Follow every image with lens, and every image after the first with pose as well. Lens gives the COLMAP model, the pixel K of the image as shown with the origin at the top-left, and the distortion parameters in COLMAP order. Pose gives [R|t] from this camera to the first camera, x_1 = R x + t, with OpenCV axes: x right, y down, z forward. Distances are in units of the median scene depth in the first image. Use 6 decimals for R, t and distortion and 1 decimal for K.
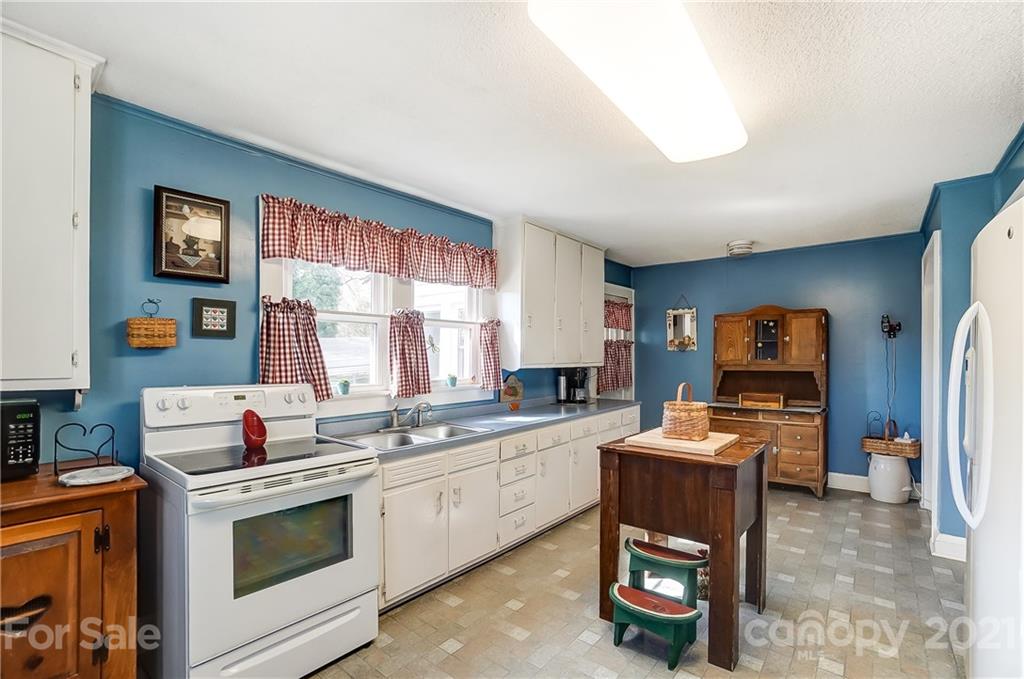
lens RADIAL K [[457.2, 0, 512.0], [0, 457.2, 339.5], [0, 0, 1]] dist [-0.066198, 0.025845]
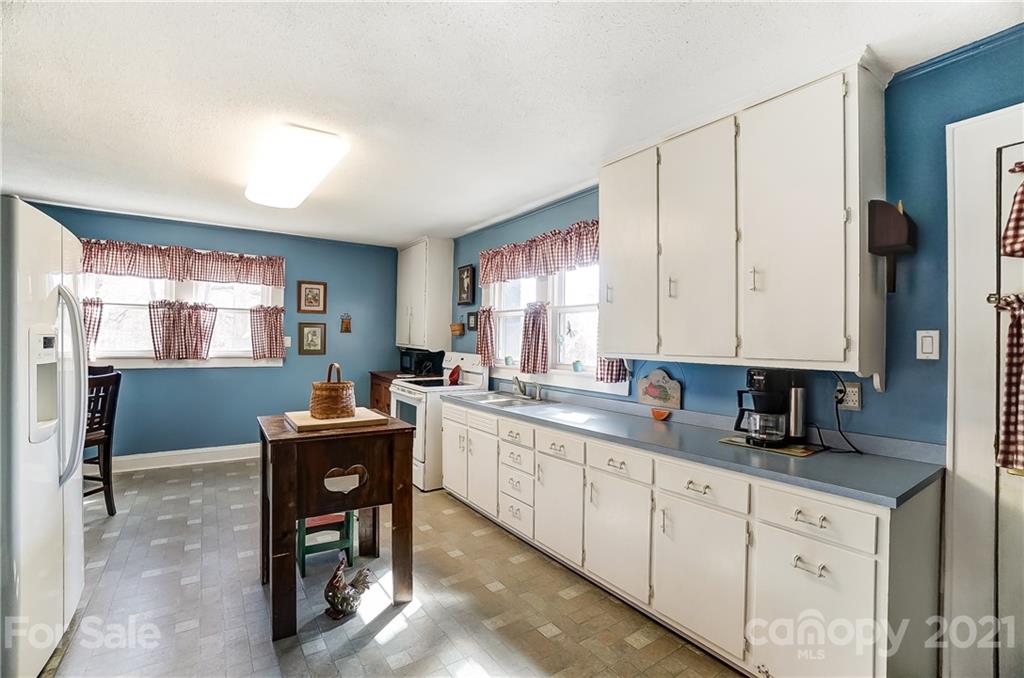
lens RADIAL K [[457.2, 0, 512.0], [0, 457.2, 339.0], [0, 0, 1]] dist [-0.066198, 0.025845]
pose [[-0.270304, -0.041944, -0.961861, 0.913136], [-0.019759, 0.999082, -0.038014, 0.077851], [0.962572, 0.008730, -0.270884, 1.208220]]
